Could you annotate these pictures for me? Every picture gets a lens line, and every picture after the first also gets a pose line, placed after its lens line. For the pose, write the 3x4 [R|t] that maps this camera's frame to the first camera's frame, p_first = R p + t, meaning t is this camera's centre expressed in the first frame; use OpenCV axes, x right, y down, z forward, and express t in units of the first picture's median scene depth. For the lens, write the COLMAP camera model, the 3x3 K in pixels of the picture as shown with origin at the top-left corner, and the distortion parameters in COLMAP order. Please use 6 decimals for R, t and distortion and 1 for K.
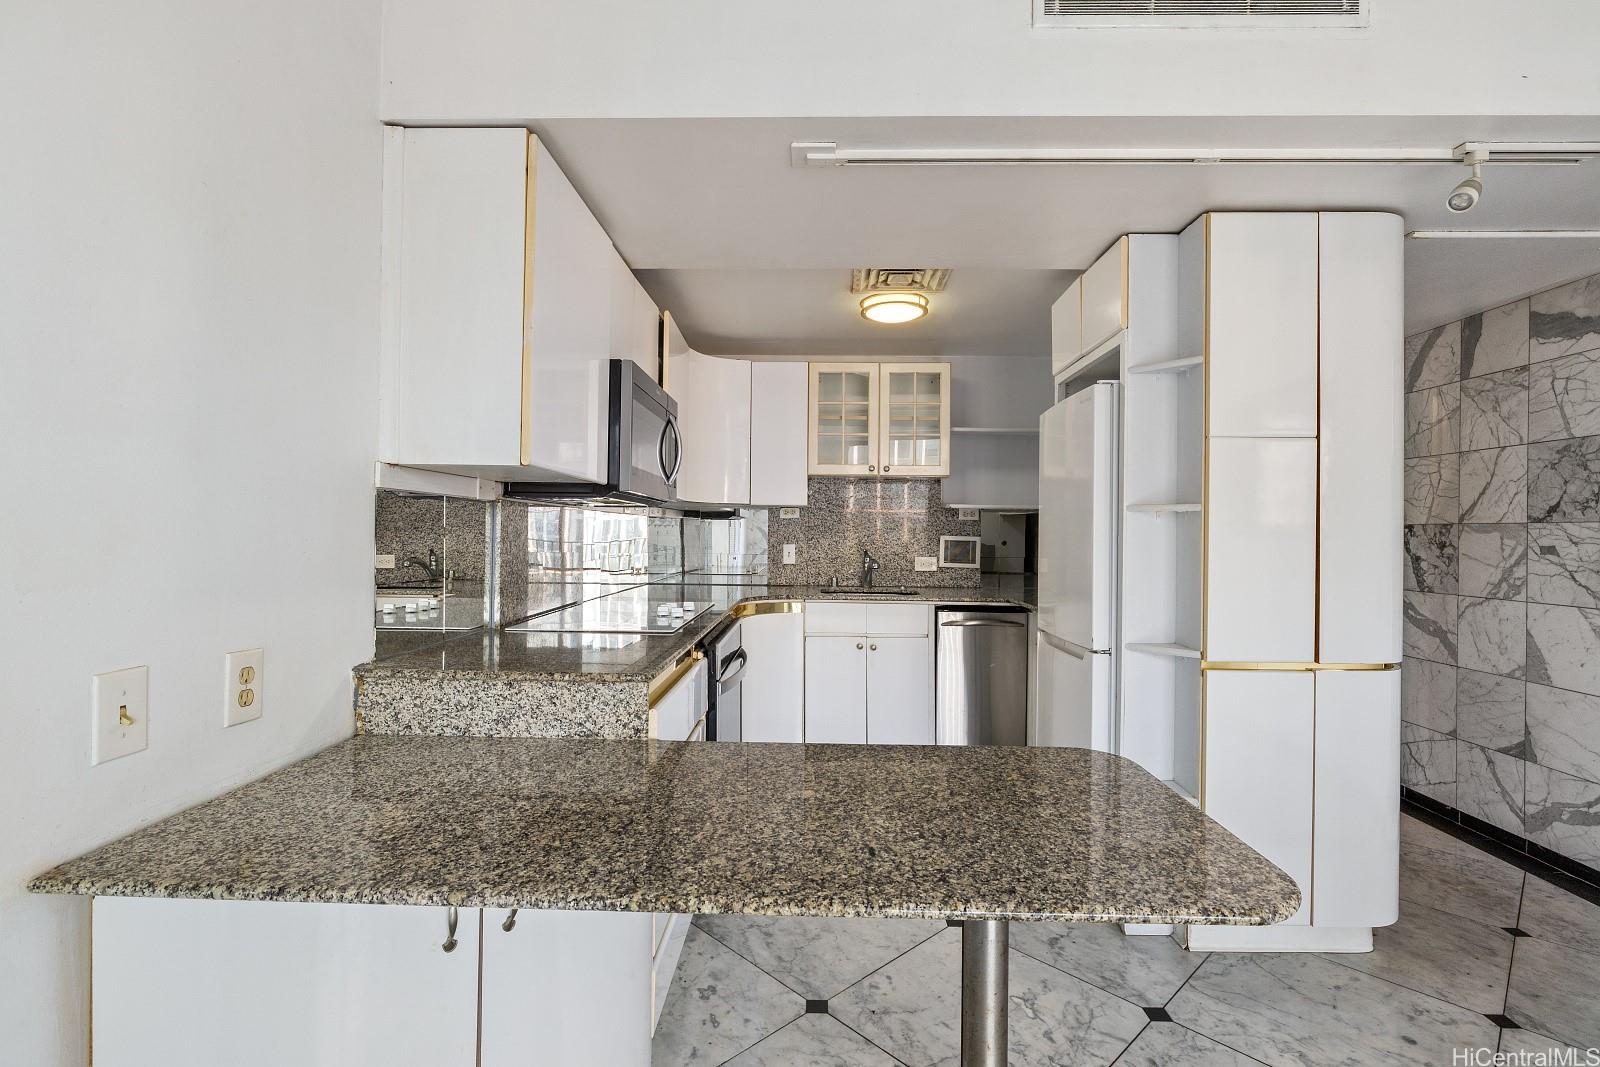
lens RADIAL K [[743.5, 0, 800.0], [0, 743.5, 533.5], [0, 0, 1]] dist [-0.007873, 0.000663]
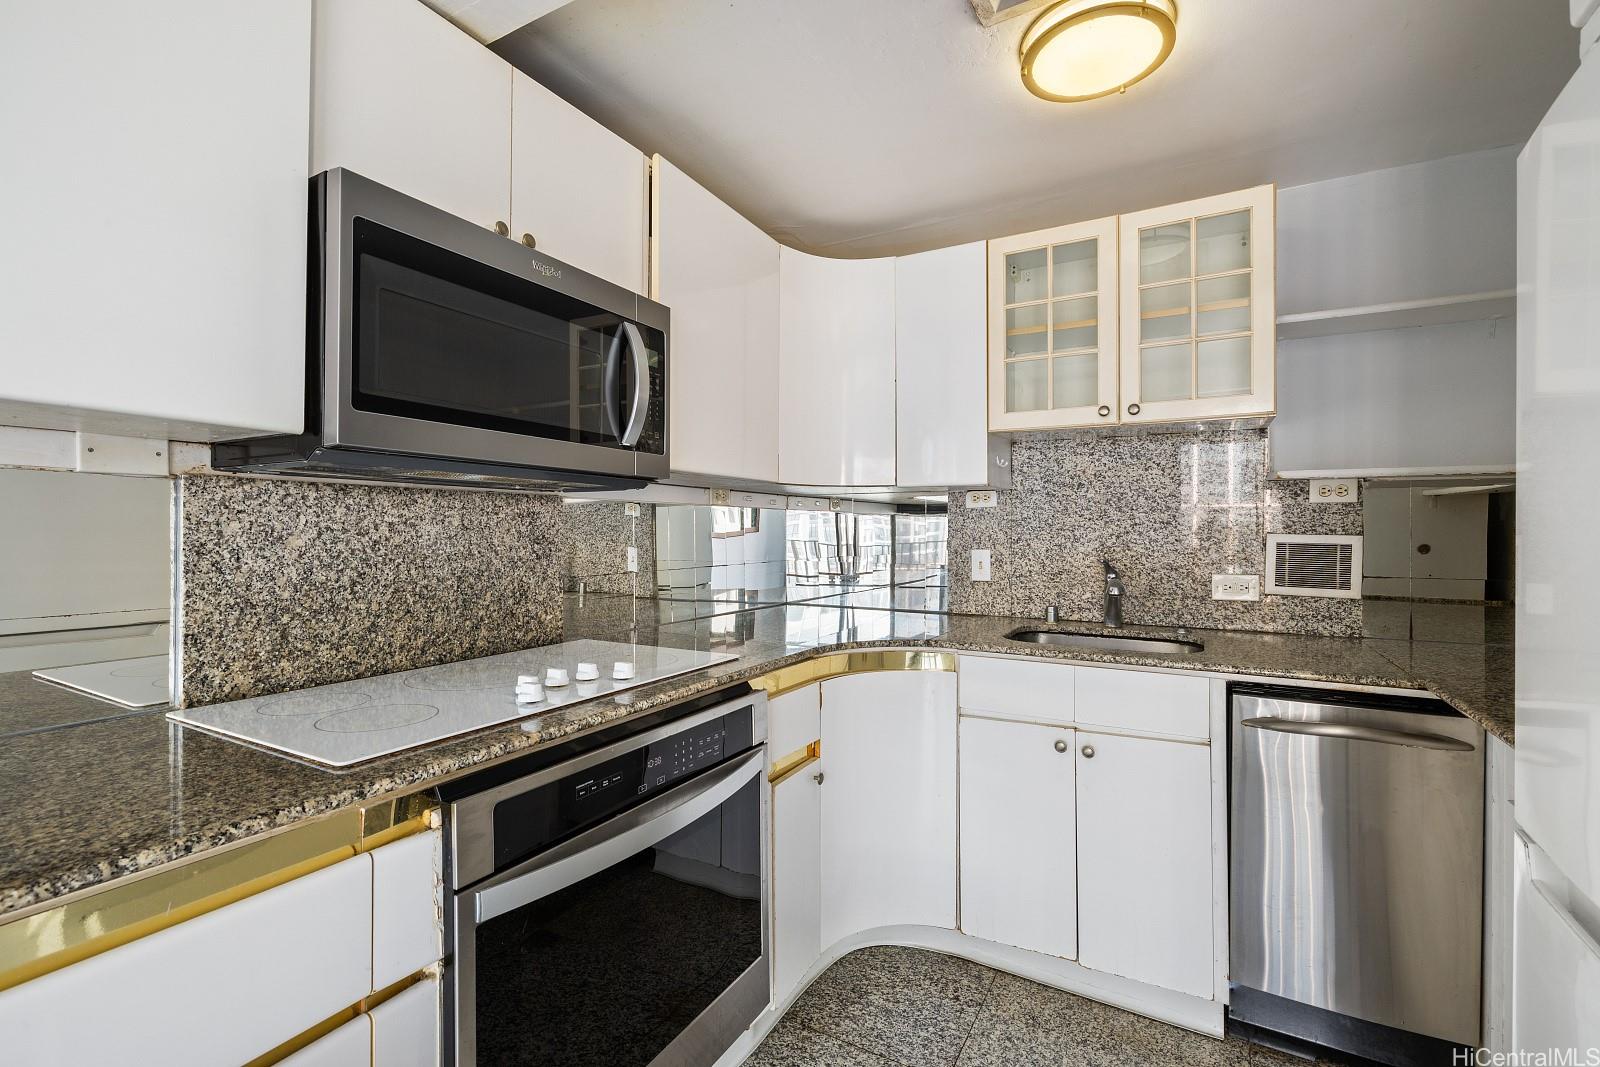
lens RADIAL K [[715.1, 0, 798.2], [0, 715.1, 530.4], [0, 0, 1]] dist [-0.002295, -0.000214]
pose [[0.885177, -0.009114, -0.465166, 0.194129], [0.006374, 0.999952, -0.007462, 0.002947], [0.465211, 0.003640, 0.885192, 0.595330]]
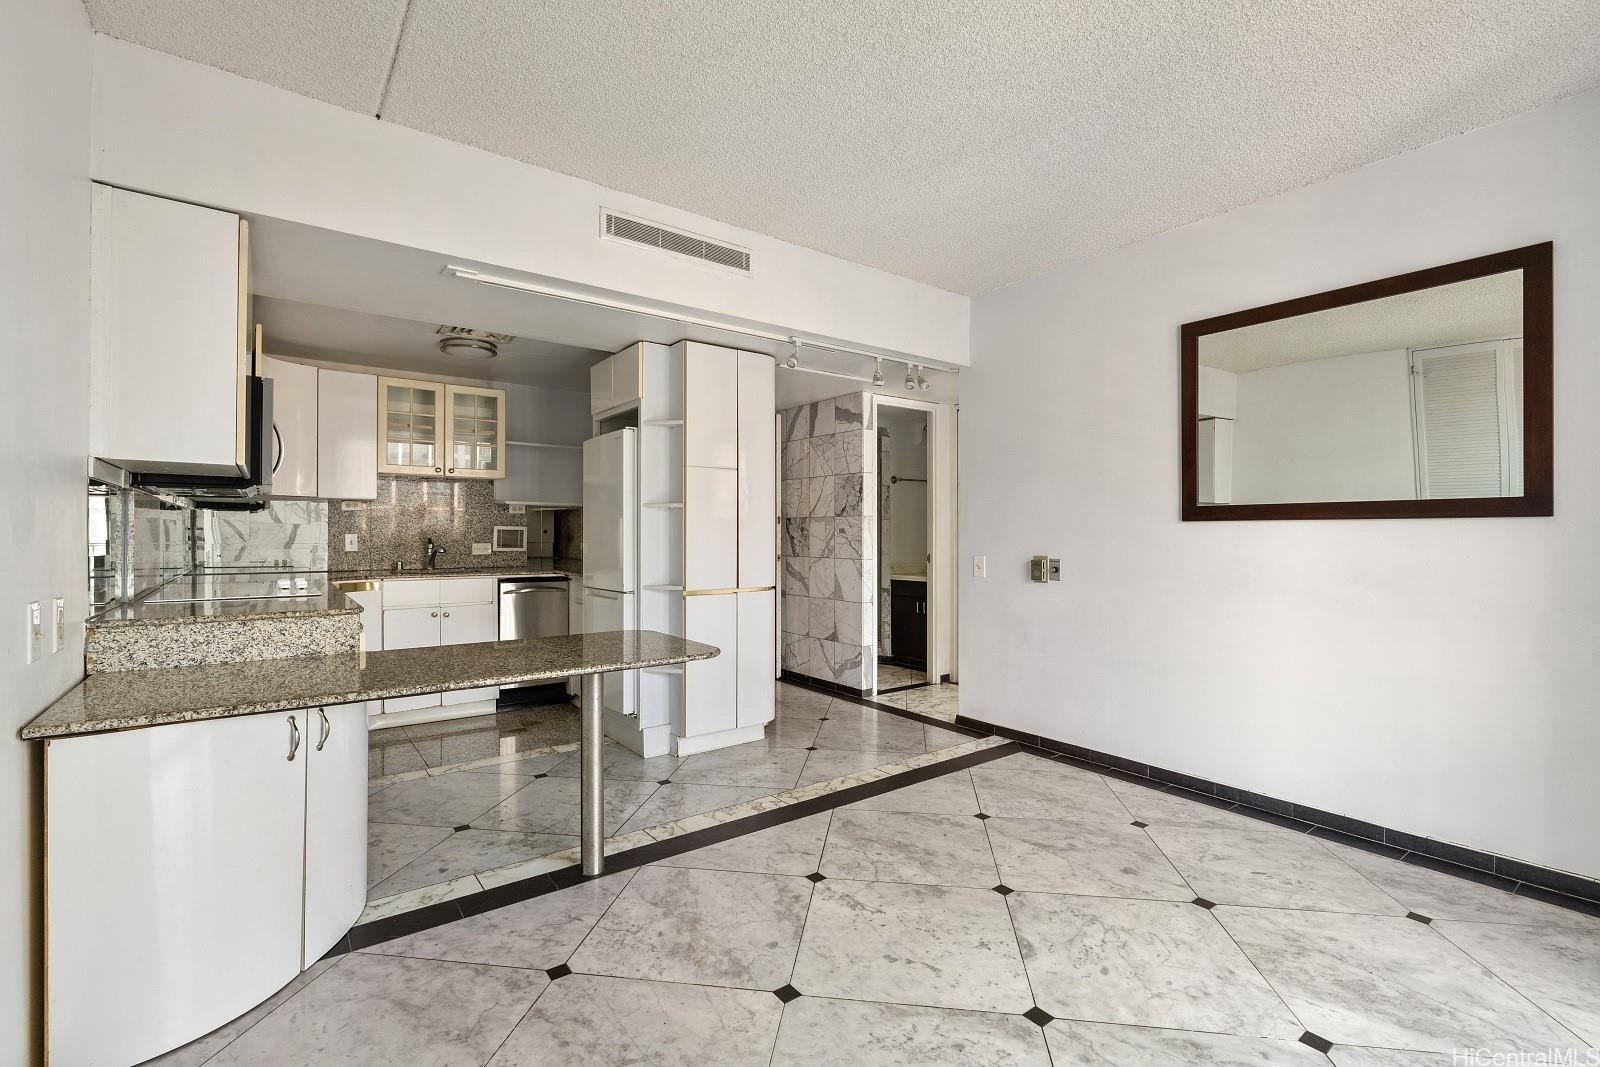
lens RADIAL K [[715.1, 0, 798.2], [0, 715.1, 530.4], [0, 0, 1]] dist [-0.002295, -0.000214]
pose [[0.787206, -0.004968, 0.616670, -0.221270], [0.006005, 0.999982, 0.000391, 0.019275], [-0.616661, 0.003395, 0.787221, -0.385701]]
